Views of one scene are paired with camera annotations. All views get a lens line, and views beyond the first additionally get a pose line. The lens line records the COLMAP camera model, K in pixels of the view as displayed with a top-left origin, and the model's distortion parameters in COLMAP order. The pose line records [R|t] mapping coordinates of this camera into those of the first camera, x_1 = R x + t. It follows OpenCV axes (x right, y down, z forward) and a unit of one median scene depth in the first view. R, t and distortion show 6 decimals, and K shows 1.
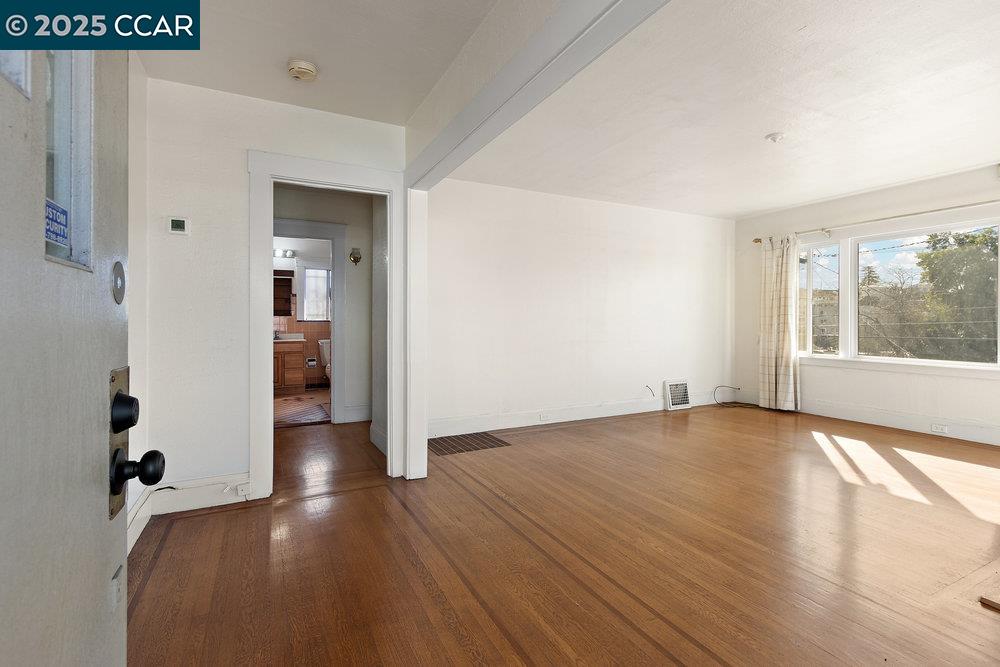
lens RADIAL K [[467.8, 0, 498.9], [0, 467.8, 321.7], [0, 0, 1]] dist [0.002347, 0.000095]
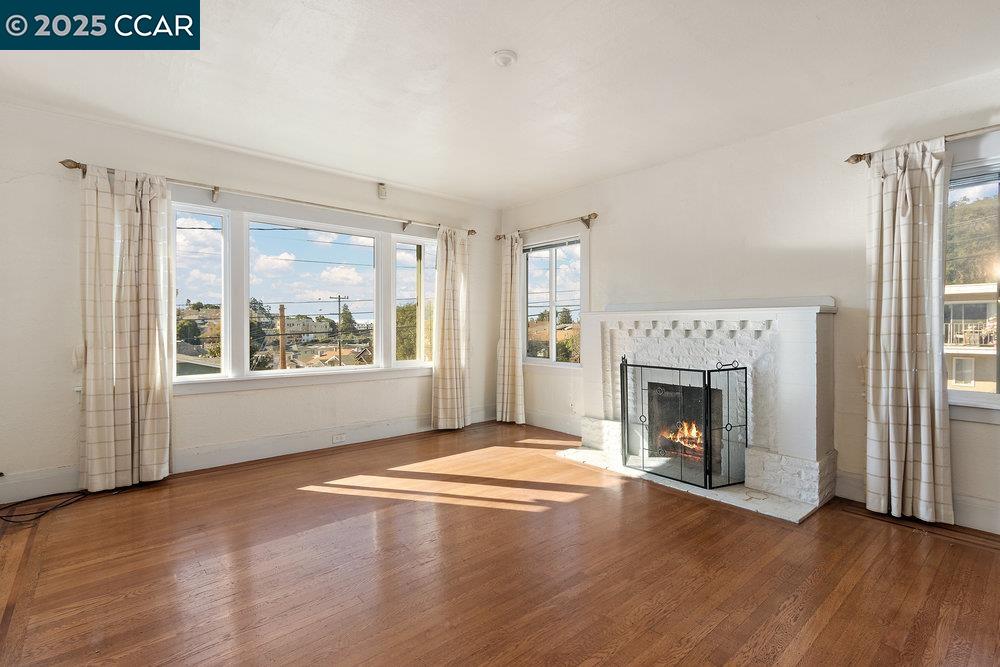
lens RADIAL K [[467.8, 0, 498.9], [0, 467.8, 321.7], [0, 0, 1]] dist [0.002347, 0.000095]
pose [[-0.236740, 0.007392, 0.971545, -0.047499], [-0.000791, 0.999969, -0.007801, -0.001675], [-0.971573, -0.002616, -0.236727, 0.717046]]
